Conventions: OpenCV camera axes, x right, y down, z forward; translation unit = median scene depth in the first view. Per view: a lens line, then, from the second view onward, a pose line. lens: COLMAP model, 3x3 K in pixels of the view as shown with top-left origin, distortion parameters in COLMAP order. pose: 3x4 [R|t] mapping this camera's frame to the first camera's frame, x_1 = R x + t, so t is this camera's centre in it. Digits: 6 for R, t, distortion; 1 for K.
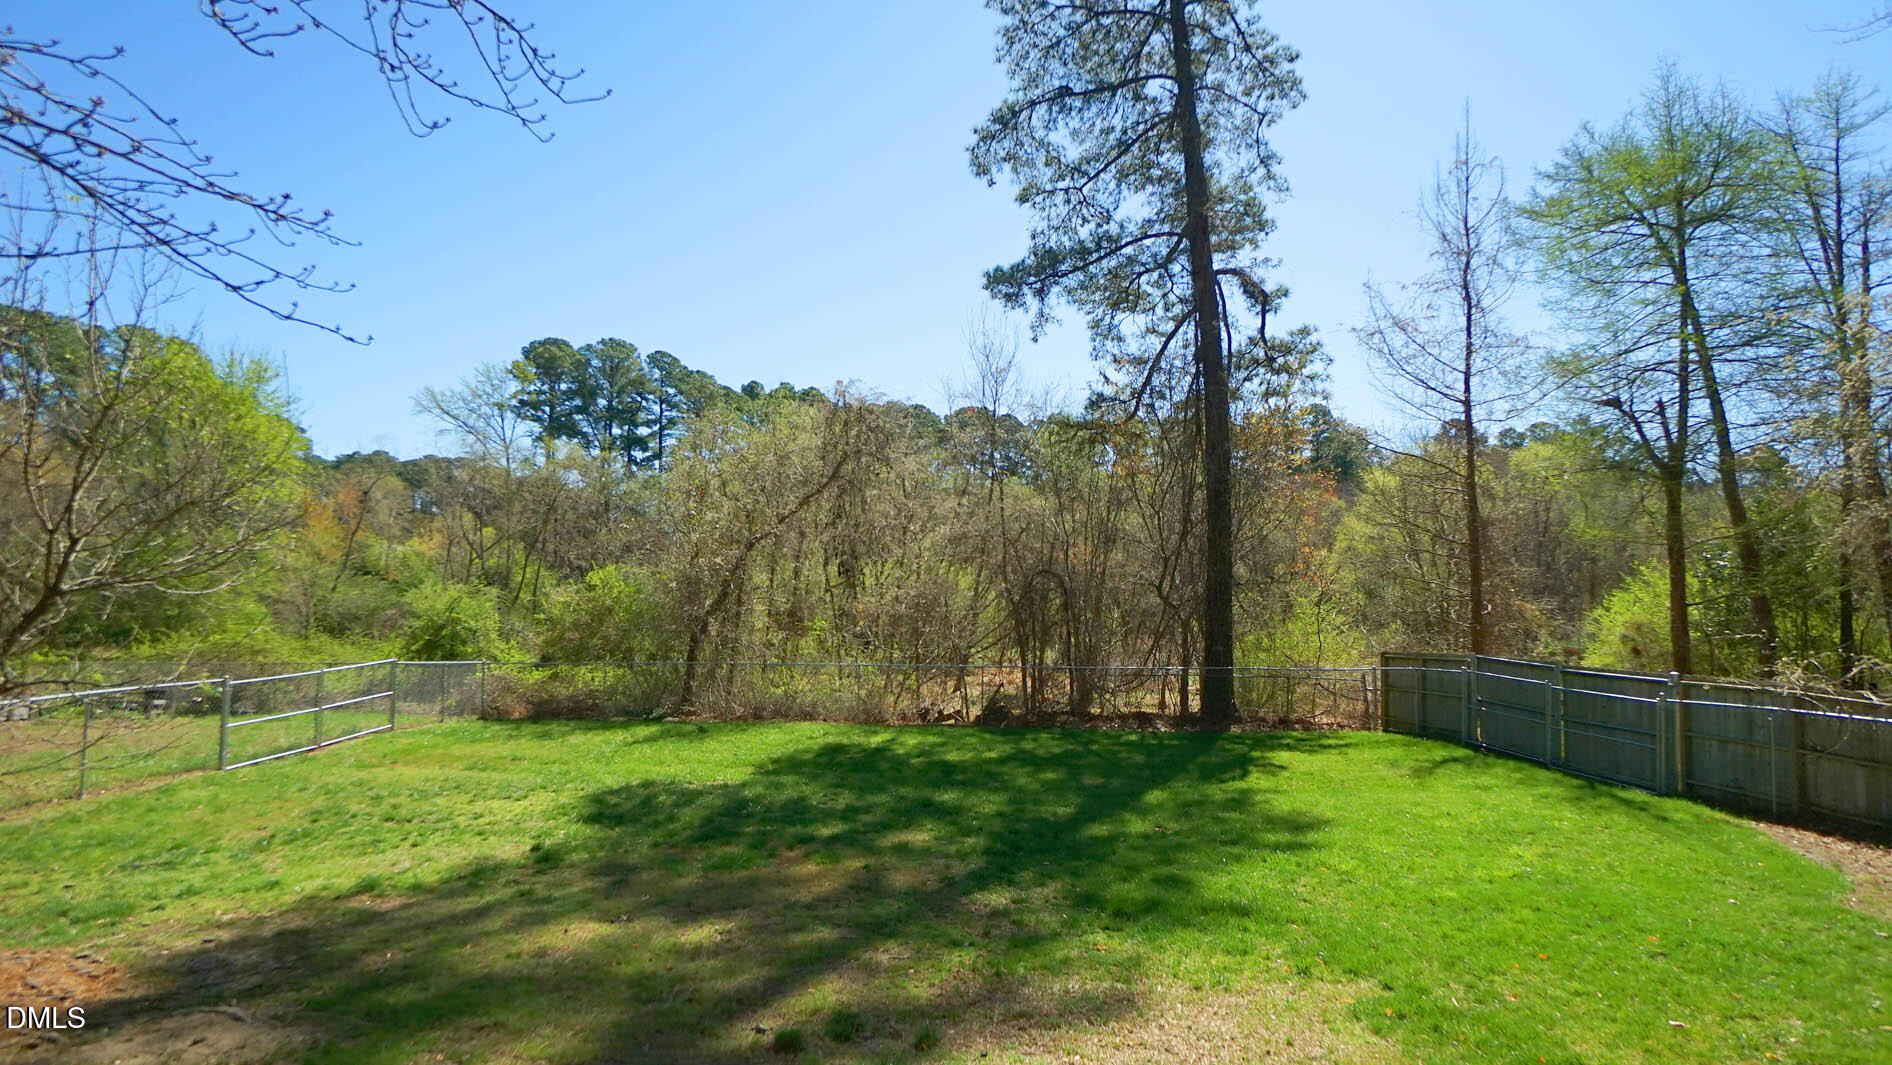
lens RADIAL K [[974.5, 0, 943.6], [0, 974.5, 537.7], [0, 0, 1]] dist [-0.053944, 0.030375]
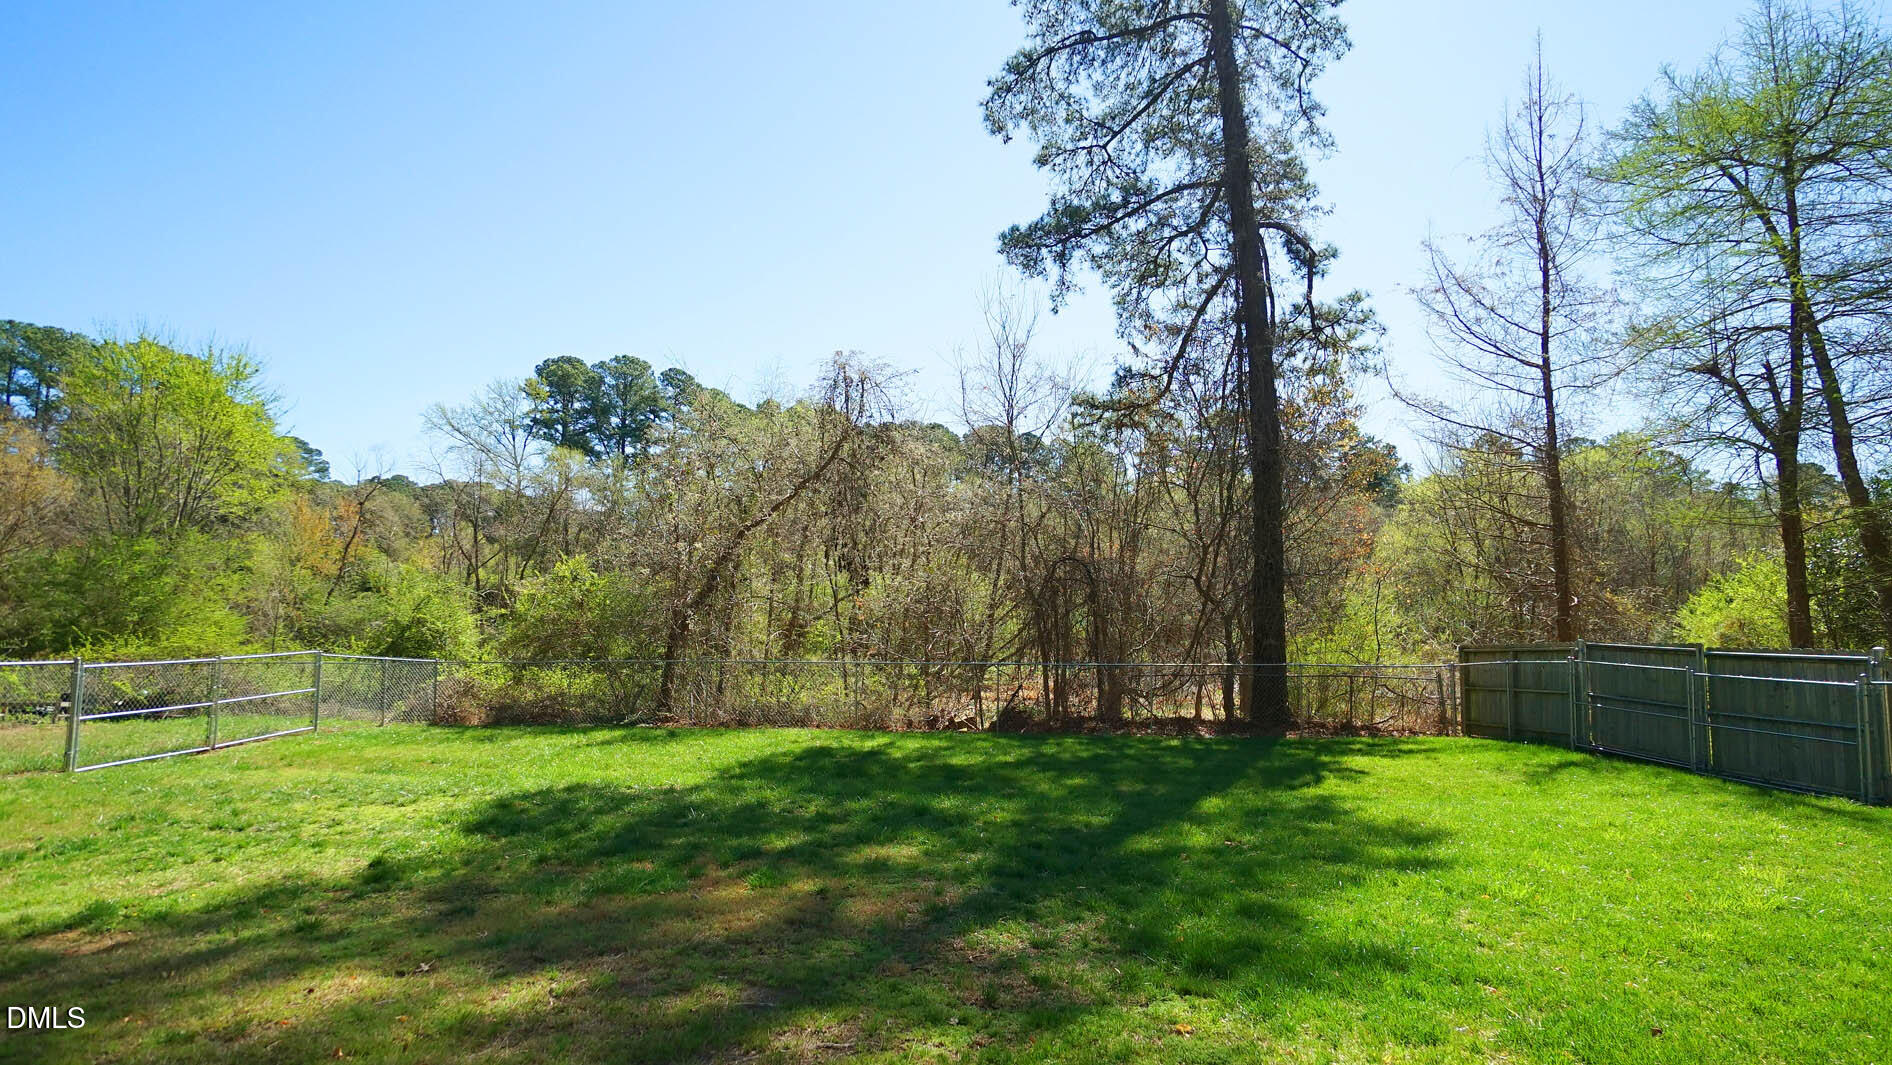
lens RADIAL K [[986.5, 0, 946.0], [0, 986.5, 532.5], [0, 0, 1]] dist [-0.054826, 0.031730]
pose [[0.999844, -0.002576, -0.017445, 0.008305], [0.002062, 0.999565, -0.029411, 0.036588], [0.017514, 0.029371, 0.999415, 0.103069]]
